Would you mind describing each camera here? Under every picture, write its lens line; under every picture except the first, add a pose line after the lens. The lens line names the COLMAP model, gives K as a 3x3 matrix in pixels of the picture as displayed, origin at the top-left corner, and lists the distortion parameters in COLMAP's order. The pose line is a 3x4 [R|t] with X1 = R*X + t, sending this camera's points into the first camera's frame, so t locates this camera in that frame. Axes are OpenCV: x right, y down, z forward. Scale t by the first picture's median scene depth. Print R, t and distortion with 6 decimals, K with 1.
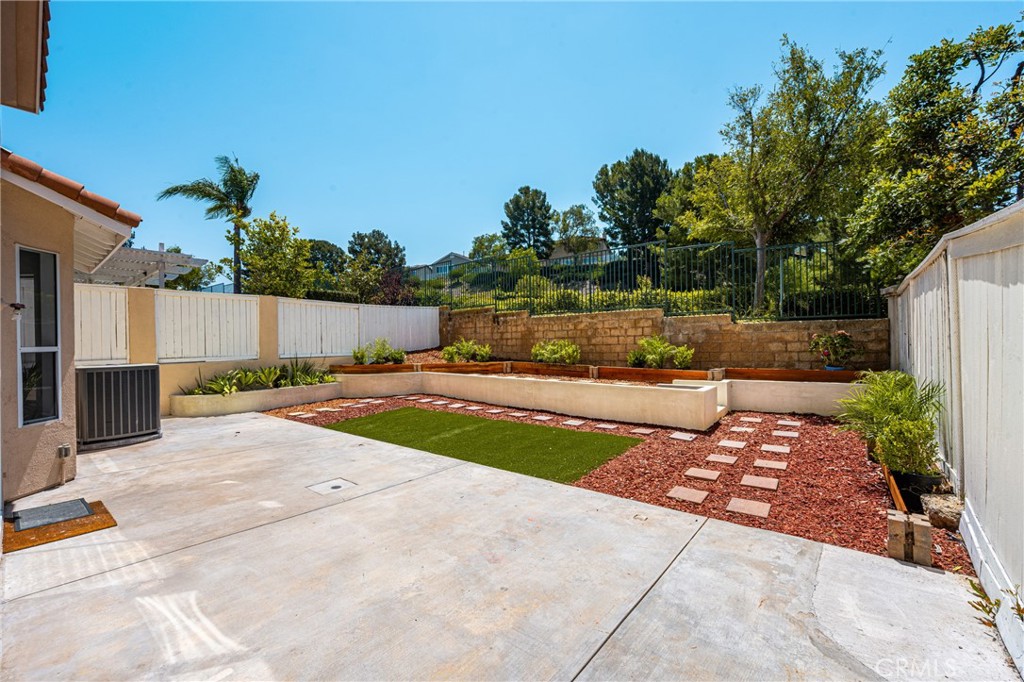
lens RADIAL K [[419.9, 0, 512.0], [0, 419.9, 341.0], [0, 0, 1]] dist [-0.000363, -0.000059]
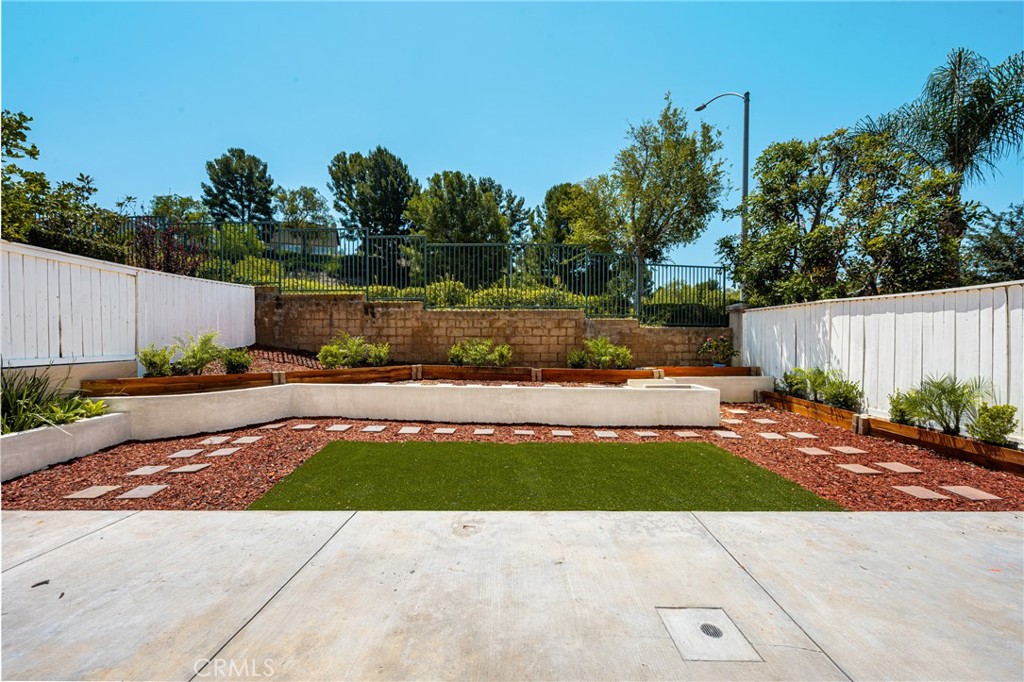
lens RADIAL K [[404.9, 0, 507.5], [0, 404.9, 341.4], [0, 0, 1]] dist [-0.001315, -0.000101]
pose [[0.775066, 0.012217, 0.631762, -0.345579], [-0.016904, 0.999856, 0.001402, 0.000678], [-0.631654, -0.011766, 0.775161, 0.292631]]
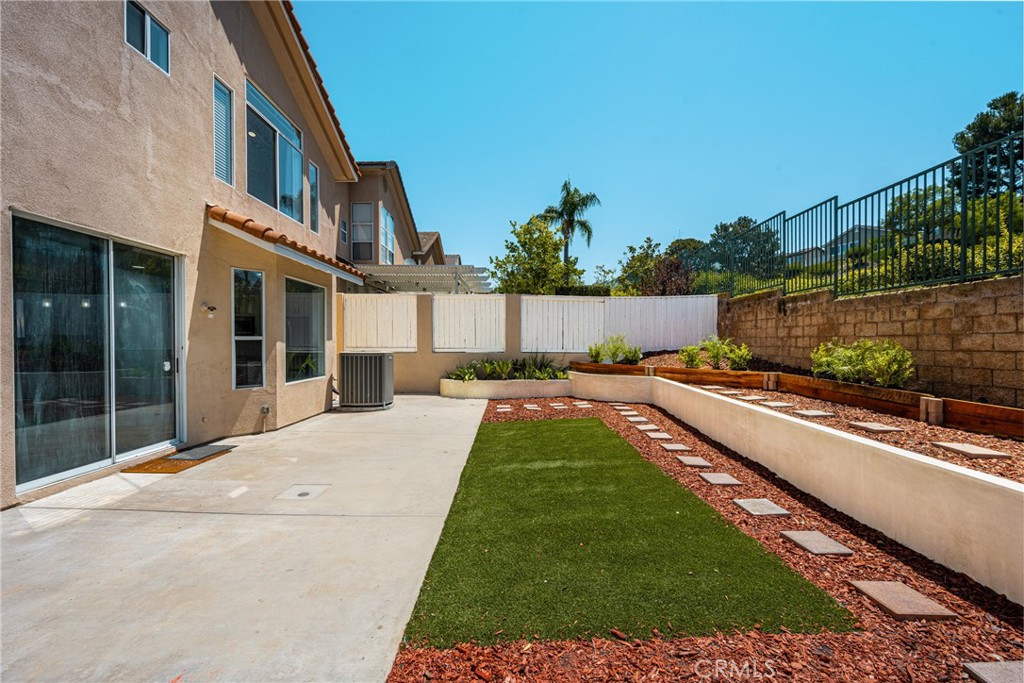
lens RADIAL K [[404.9, 0, 507.5], [0, 404.9, 341.9], [0, 0, 1]] dist [-0.001315, -0.000101]
pose [[0.635803, 0.021374, -0.771556, 0.198876], [-0.014292, 0.999771, 0.015919, -0.000814], [0.771719, 0.000906, 0.635962, 0.293435]]
